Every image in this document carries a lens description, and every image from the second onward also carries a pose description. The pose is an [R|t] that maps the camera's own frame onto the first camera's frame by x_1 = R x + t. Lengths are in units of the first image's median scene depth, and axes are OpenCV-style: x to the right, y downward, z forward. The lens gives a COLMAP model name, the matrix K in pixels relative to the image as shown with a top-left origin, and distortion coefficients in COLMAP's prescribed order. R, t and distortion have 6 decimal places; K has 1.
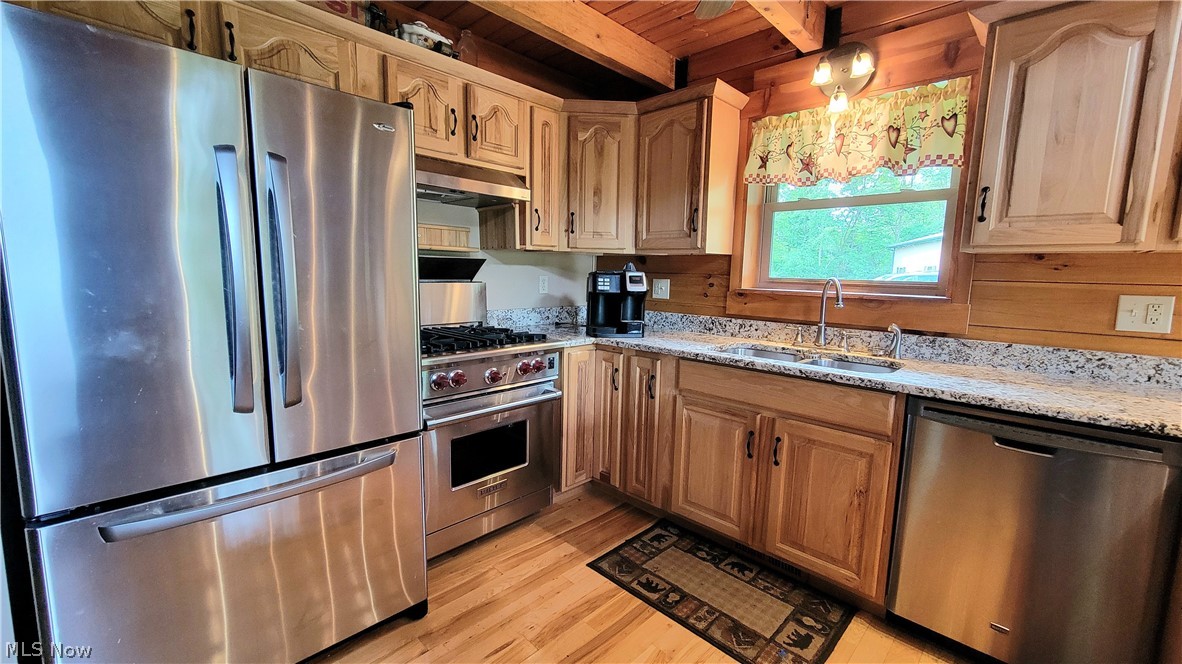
lens RADIAL K [[483.7, 0, 591.1], [0, 483.7, 333.8], [0, 0, 1]] dist [0.000847, -0.000280]
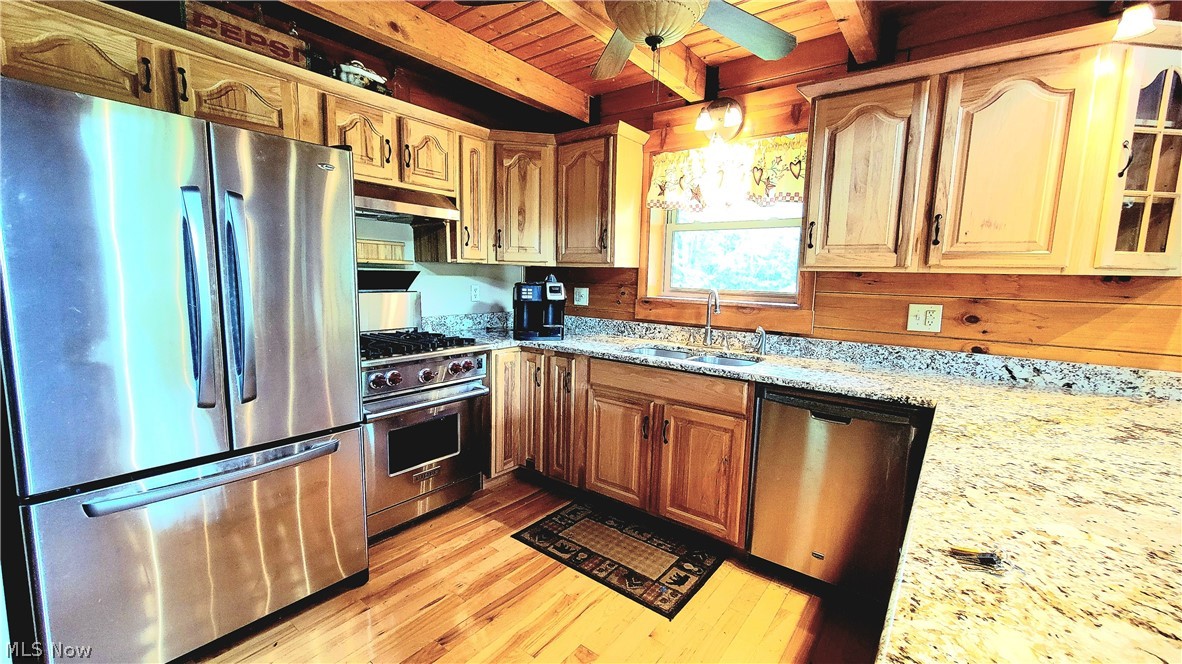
lens RADIAL K [[483.7, 0, 590.9], [0, 483.7, 333.5], [0, 0, 1]] dist [0.000847, -0.000280]
pose [[0.993551, -0.011177, 0.112835, 0.058681], [0.011791, 0.999919, -0.004778, -0.002130], [-0.112772, 0.006078, 0.993602, -0.188808]]
